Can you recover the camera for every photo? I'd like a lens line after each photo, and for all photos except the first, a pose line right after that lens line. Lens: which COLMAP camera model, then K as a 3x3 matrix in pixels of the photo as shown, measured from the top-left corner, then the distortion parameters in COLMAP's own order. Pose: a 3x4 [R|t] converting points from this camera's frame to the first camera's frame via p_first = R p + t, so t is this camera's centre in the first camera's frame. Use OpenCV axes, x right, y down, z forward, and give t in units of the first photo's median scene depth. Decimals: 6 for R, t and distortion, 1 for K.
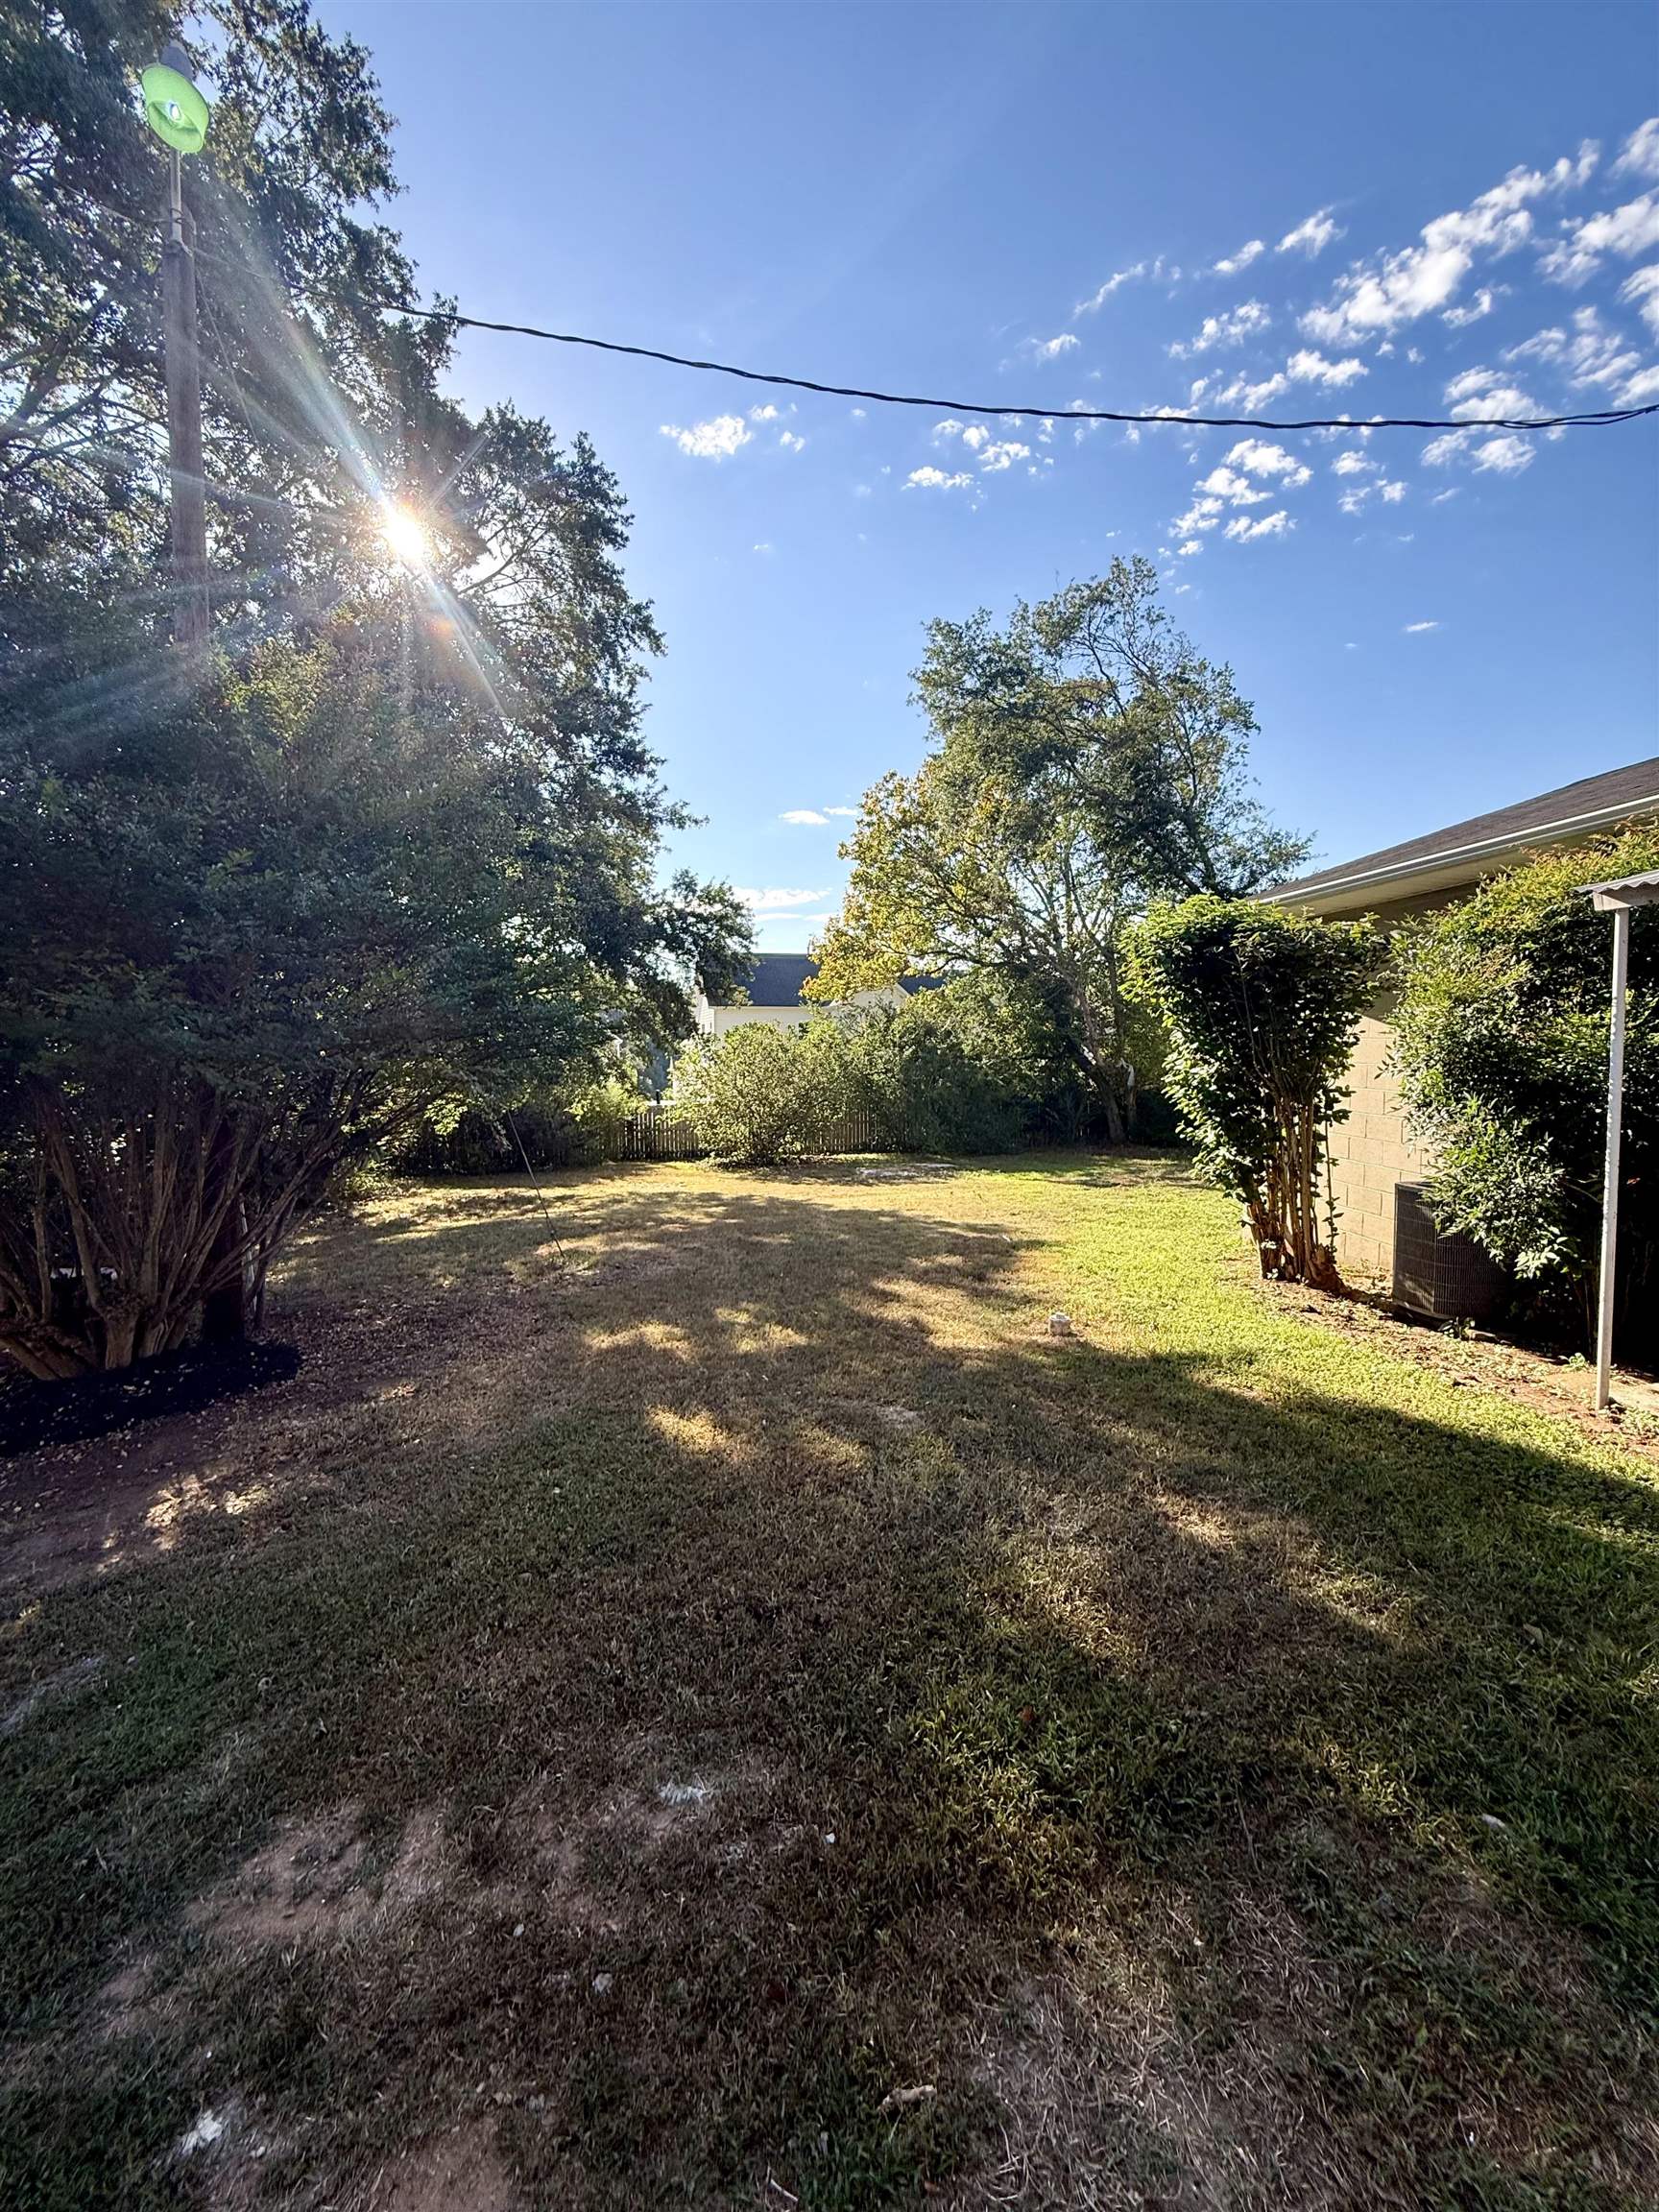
lens RADIAL K [[895.6, 0, 828.2], [0, 895.6, 1106.5], [0, 0, 1]] dist [-0.001478, -0.000018]
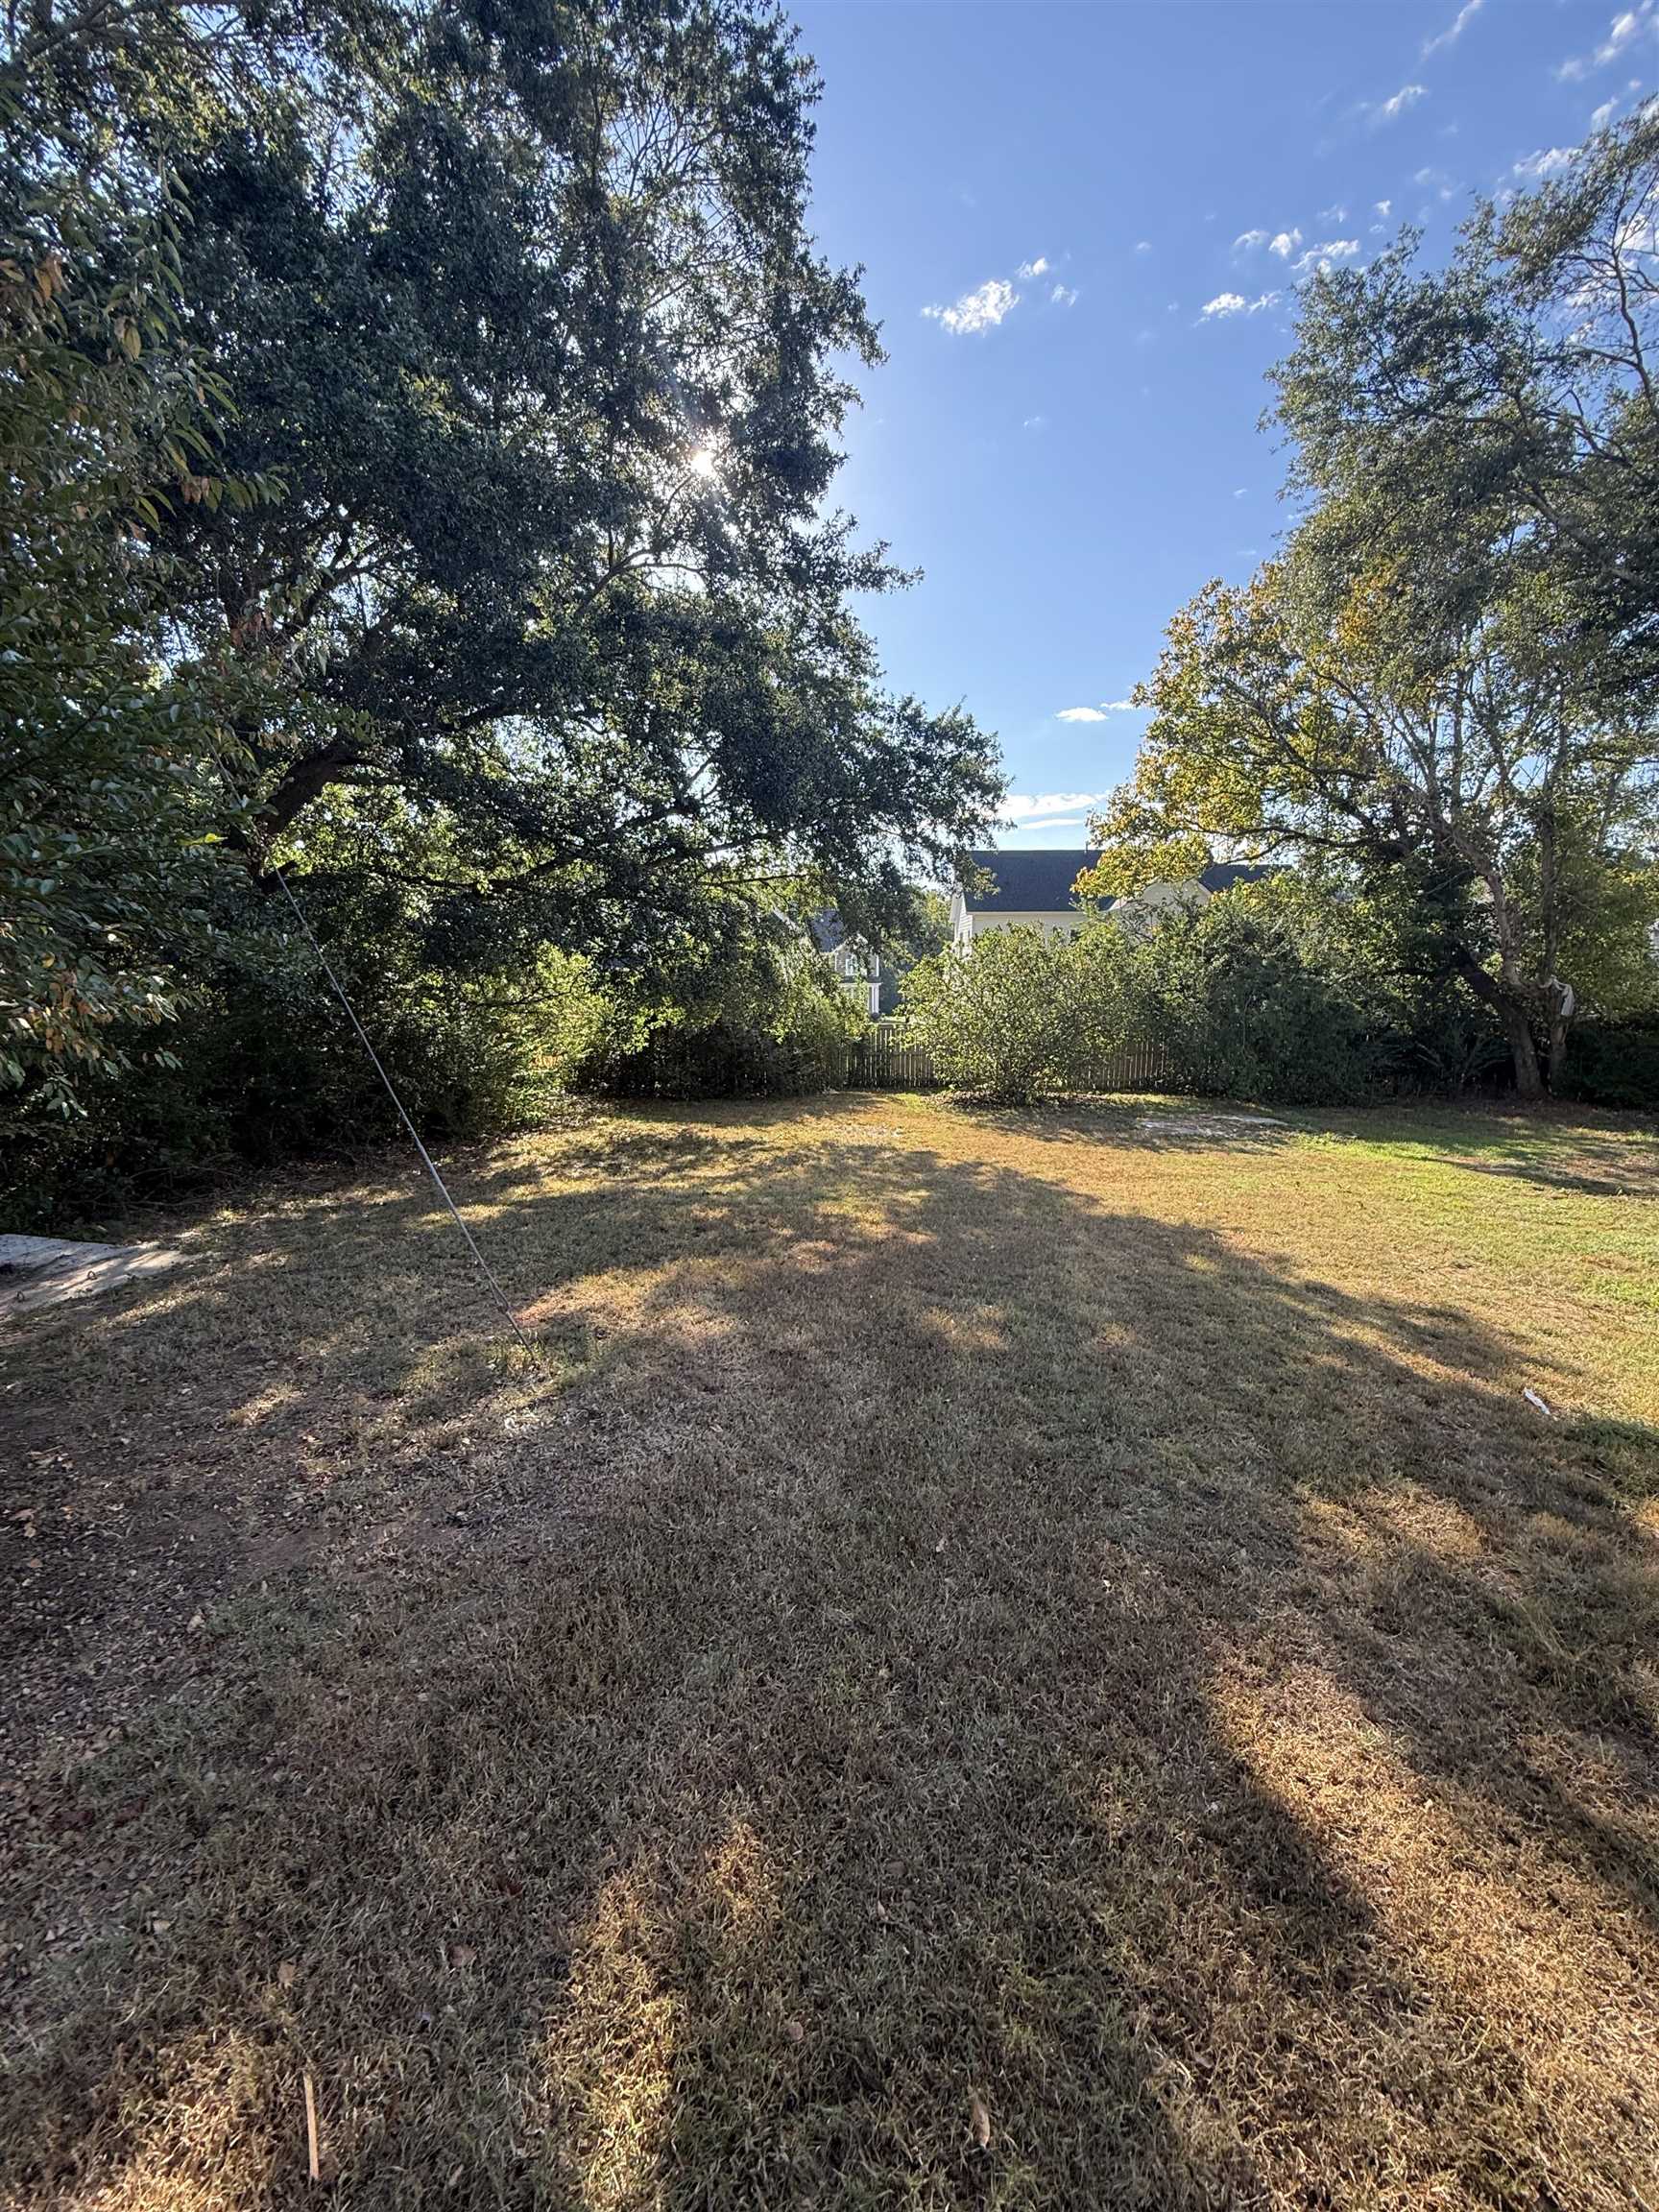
lens RADIAL K [[895.6, 0, 827.7], [0, 895.6, 1094.9], [0, 0, 1]] dist [-0.001478, -0.000018]
pose [[0.956088, 0.050302, -0.288730, 0.000252], [-0.026446, 0.995949, 0.085942, -0.006925], [0.291883, -0.074532, 0.953546, 0.187178]]
